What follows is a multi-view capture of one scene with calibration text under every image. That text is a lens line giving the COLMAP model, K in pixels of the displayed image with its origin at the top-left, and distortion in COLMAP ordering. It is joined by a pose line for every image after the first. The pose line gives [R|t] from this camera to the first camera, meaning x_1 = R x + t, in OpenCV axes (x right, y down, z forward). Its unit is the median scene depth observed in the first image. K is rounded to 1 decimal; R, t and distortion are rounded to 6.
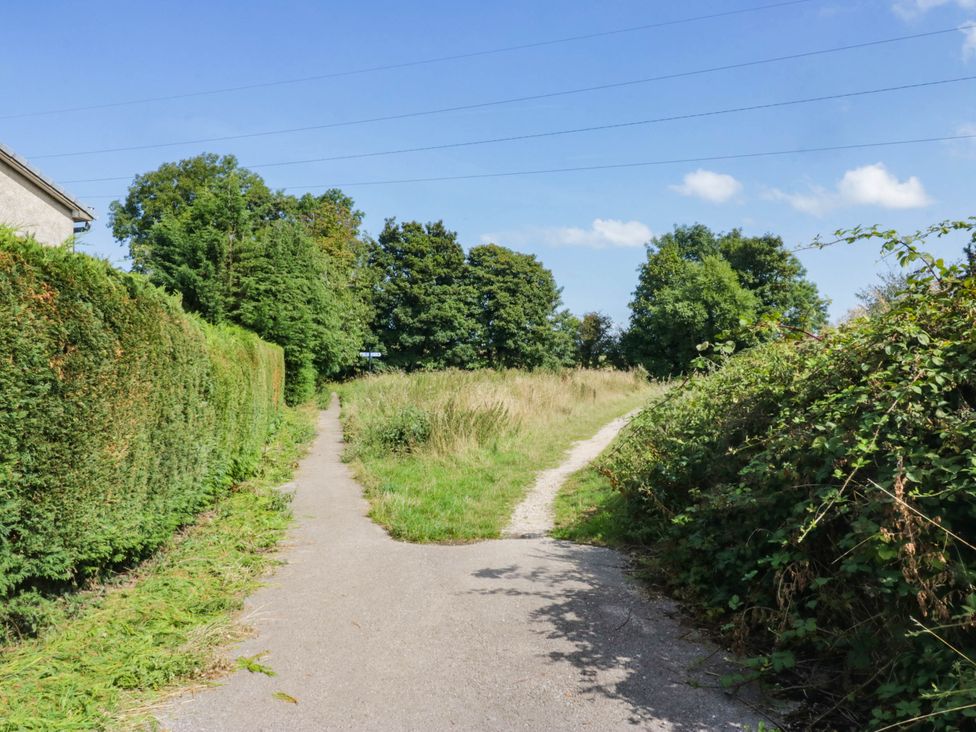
lens RADIAL K [[757.2, 0, 484.1], [0, 757.2, 353.2], [0, 0, 1]] dist [0.012610, -0.002686]
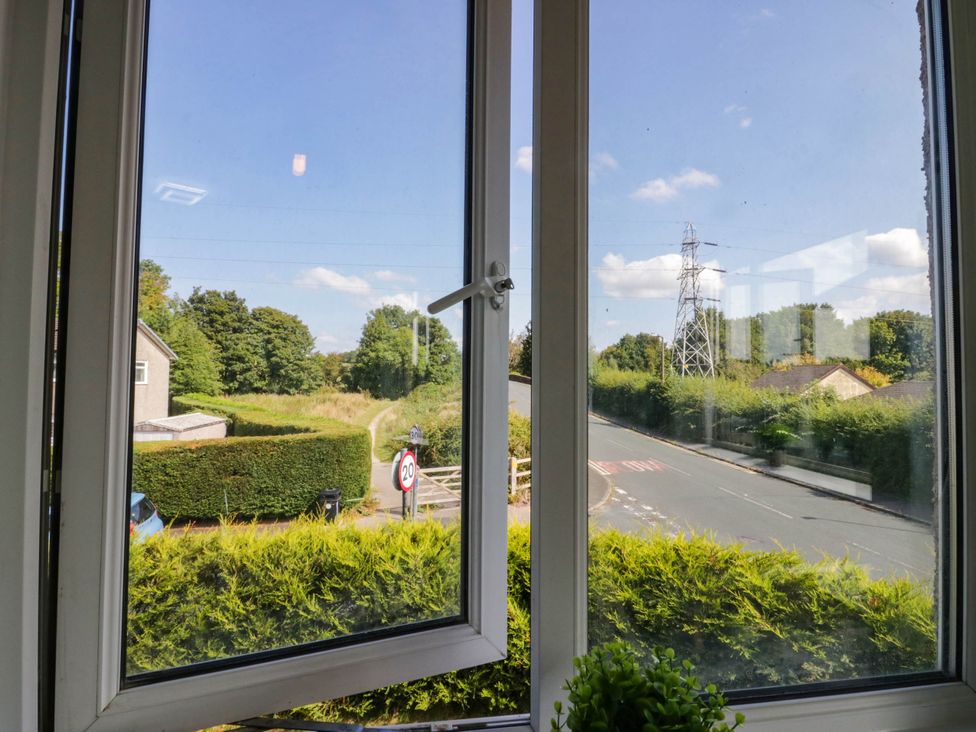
lens RADIAL K [[548.3, 0, 492.1], [0, 548.3, 358.0], [0, 0, 1]] dist [-0.002404, -0.002623]
pose [[0.895122, 0.018395, 0.445441, -0.084738], [-0.017132, 0.999830, -0.006862, -0.040877], [-0.445492, -0.001488, 0.895285, -0.242315]]
